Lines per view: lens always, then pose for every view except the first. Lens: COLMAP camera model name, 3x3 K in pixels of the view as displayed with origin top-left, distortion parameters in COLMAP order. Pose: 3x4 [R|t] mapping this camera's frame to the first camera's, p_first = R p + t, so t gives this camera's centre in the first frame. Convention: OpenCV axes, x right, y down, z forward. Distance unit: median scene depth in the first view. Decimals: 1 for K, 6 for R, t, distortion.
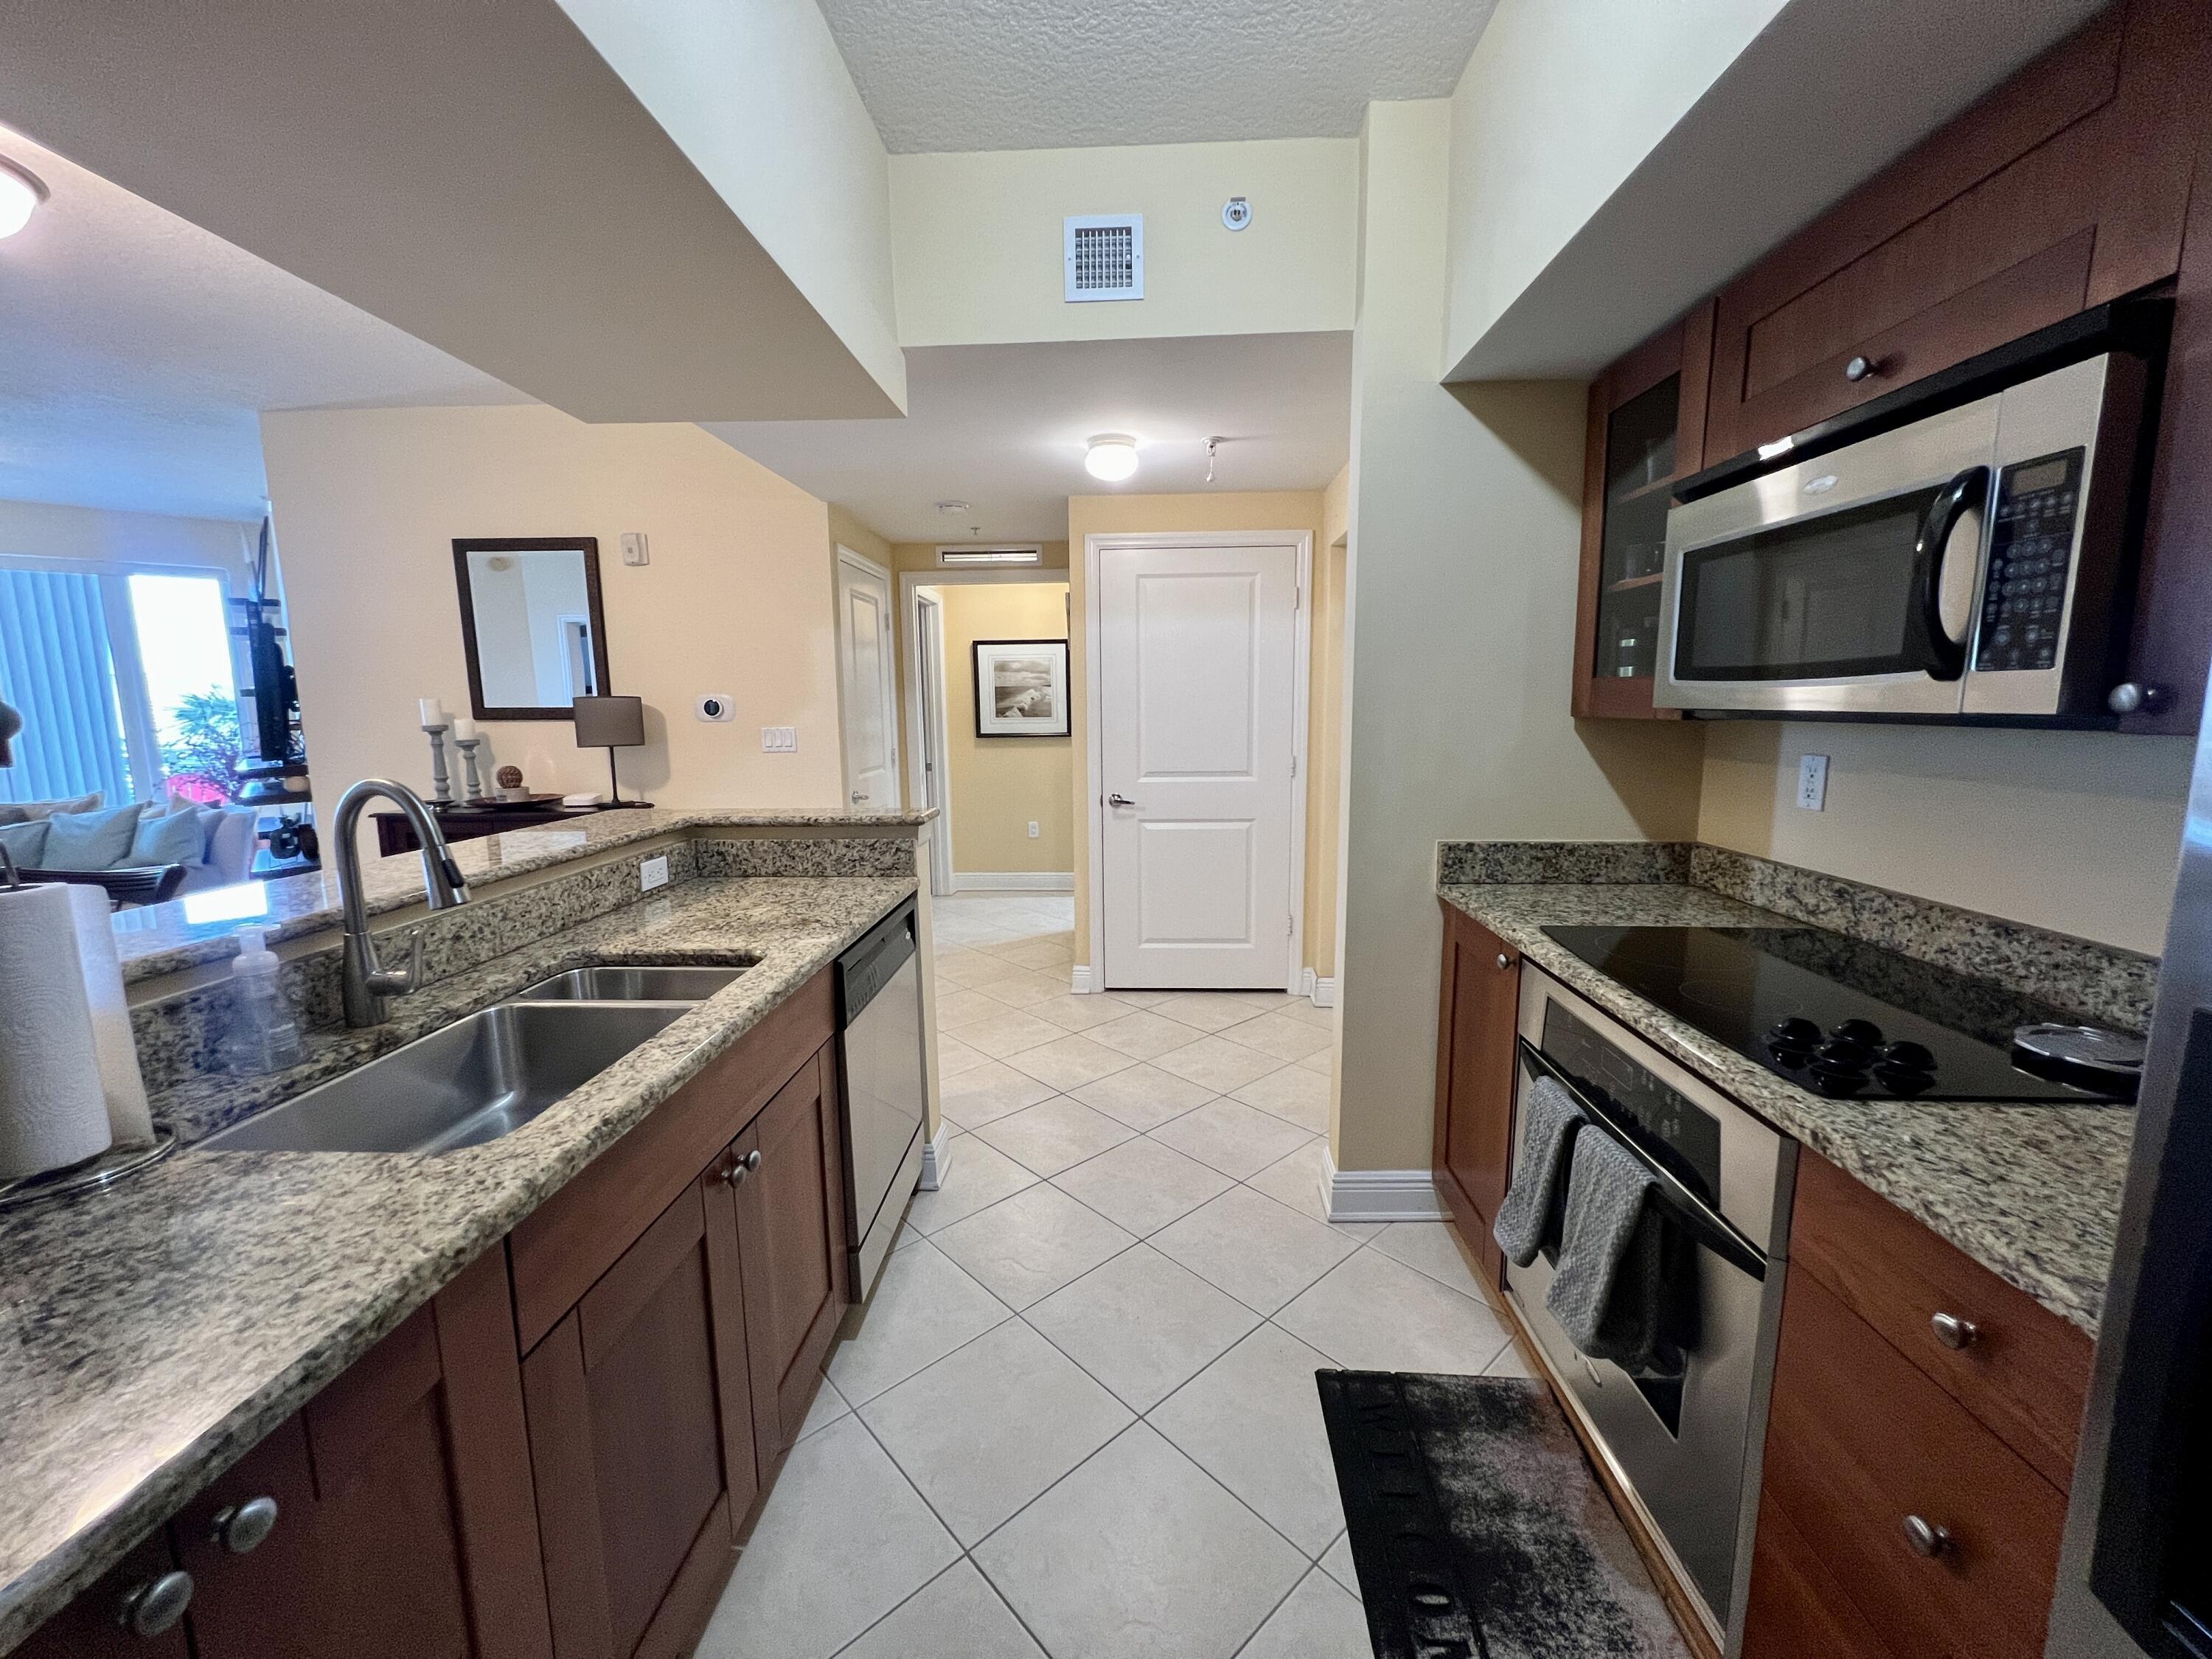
lens RADIAL K [[881.0, 0, 1110.2], [0, 881.0, 830.4], [0, 0, 1]] dist [-0.001028, -0.000038]
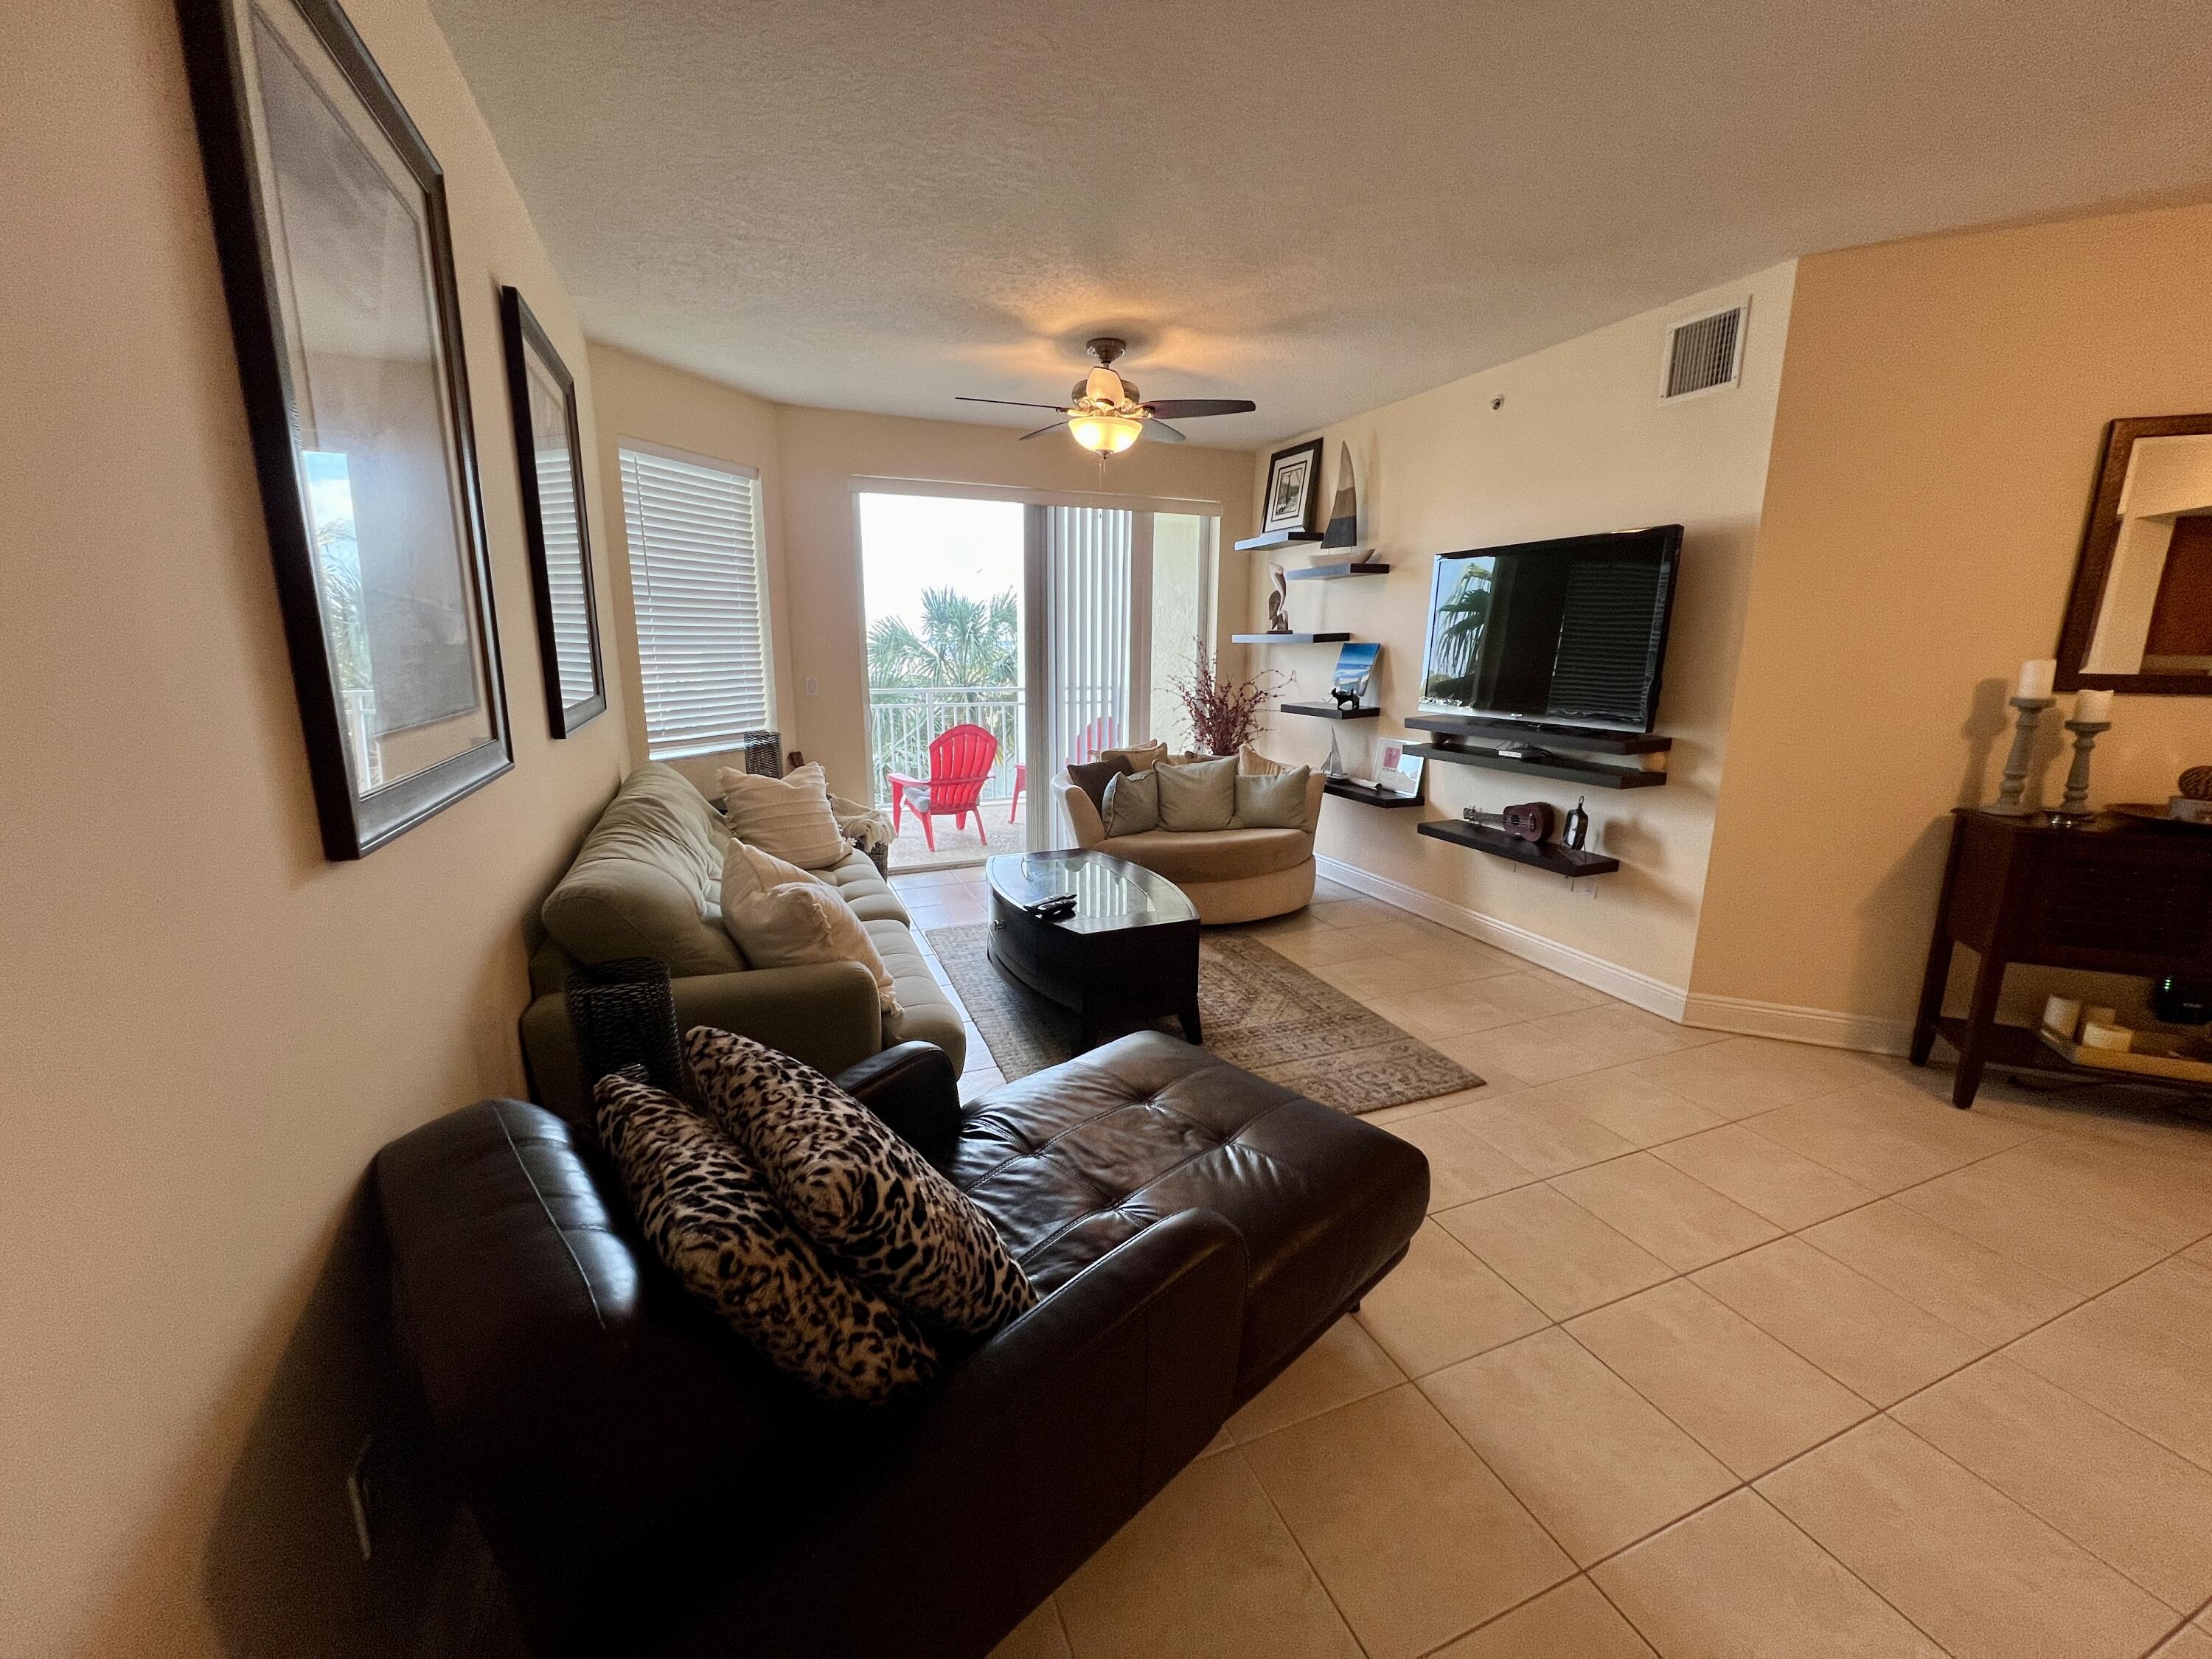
lens RADIAL K [[881.0, 0, 1110.2], [0, 881.0, 830.4], [0, 0, 1]] dist [-0.001028, -0.000038]
pose [[0.937472, 0.087553, -0.336869, -2.697979], [-0.066479, 0.995068, 0.073618, -0.040525], [0.341654, -0.046620, 0.938669, 0.214232]]
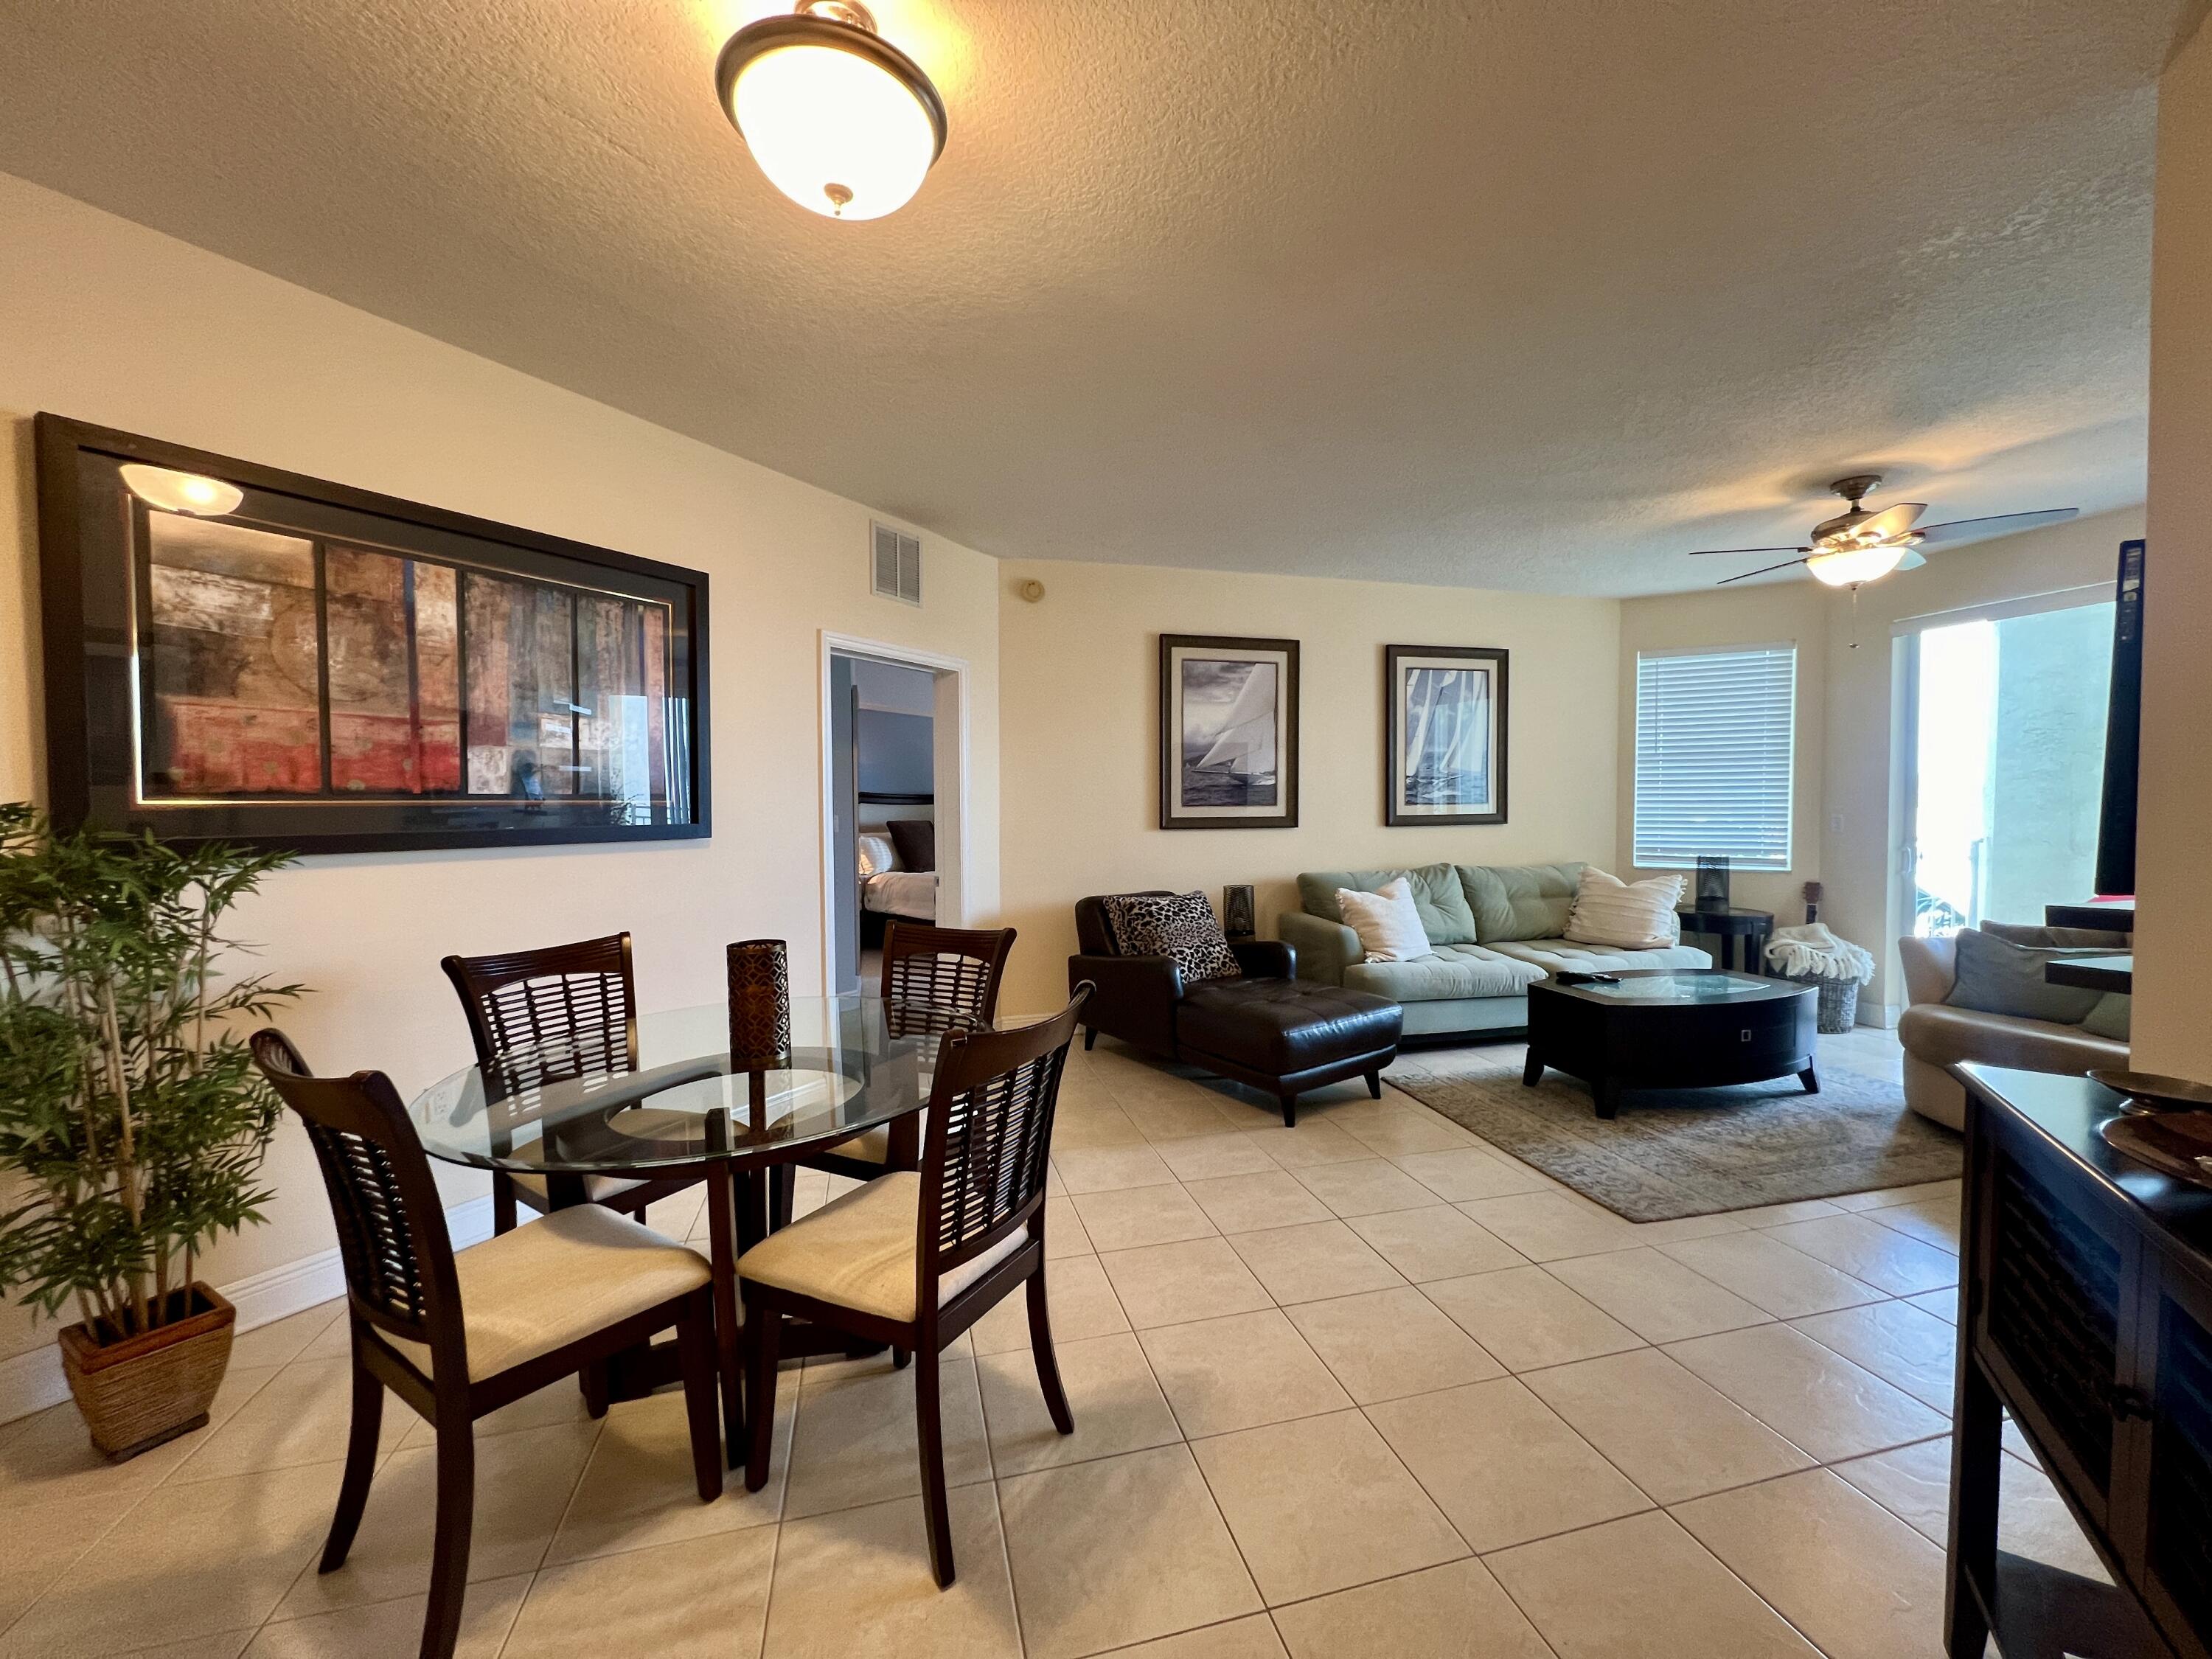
lens RADIAL K [[876.3, 0, 1107.8], [0, 876.3, 824.6], [0, 0, 1]] dist [0.000469, -0.000007]
pose [[-0.474805, 0.034493, -0.879415, -0.774303], [-0.121185, 0.987151, 0.104148, -0.233928], [0.871708, 0.156022, -0.464525, 1.799640]]
